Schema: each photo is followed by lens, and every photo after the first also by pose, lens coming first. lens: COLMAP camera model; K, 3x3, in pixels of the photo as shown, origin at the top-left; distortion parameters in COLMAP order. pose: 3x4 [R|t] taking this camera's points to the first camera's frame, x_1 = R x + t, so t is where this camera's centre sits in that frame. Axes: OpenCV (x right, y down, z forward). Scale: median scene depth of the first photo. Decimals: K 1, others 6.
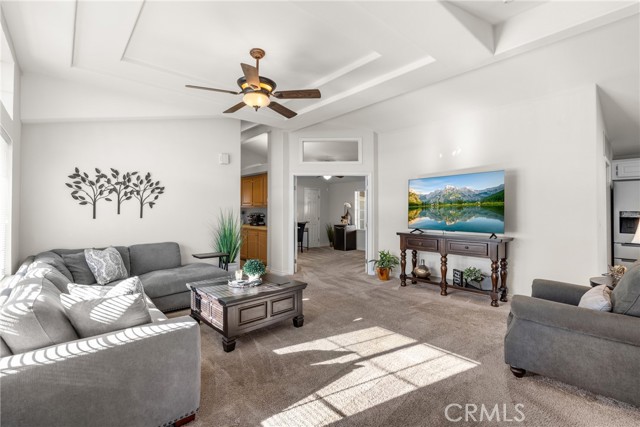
lens RADIAL K [[291.4, 0, 321.3], [0, 291.4, 207.5], [0, 0, 1]] dist [-0.006887, 0.000044]
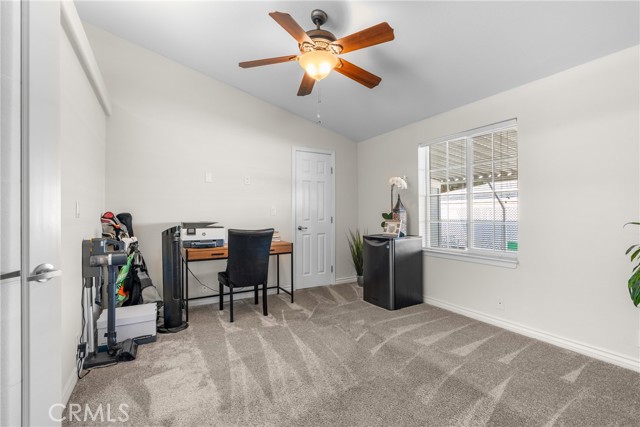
lens RADIAL K [[289.4, 0, 322.6], [0, 289.4, 213.8], [0, 0, 1]] dist [-0.002603, 0.000311]
pose [[0.980897, -0.006652, -0.194414, 0.131910], [0.008446, 0.999929, 0.008397, 0.053508], [0.194344, -0.009879, 0.980884, 1.216463]]
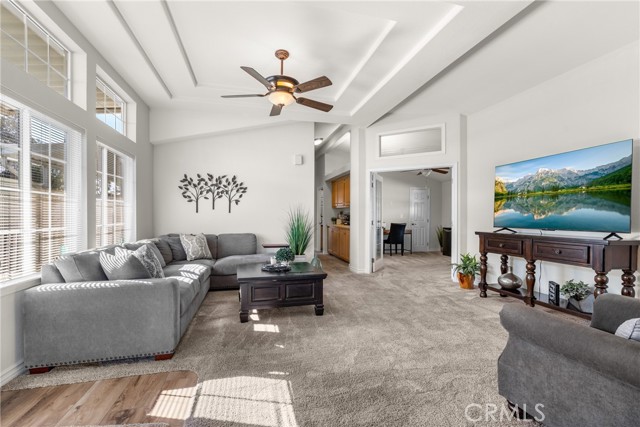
lens RADIAL K [[294.9, 0, 321.3], [0, 294.9, 216.2], [0, 0, 1]] dist [-0.000204, 0.000092]
pose [[0.884711, 0.000200, -0.466140, 0.268755], [0.002394, 0.999985, 0.004973, 0.039497], [0.466134, -0.005515, 0.884697, 0.064883]]
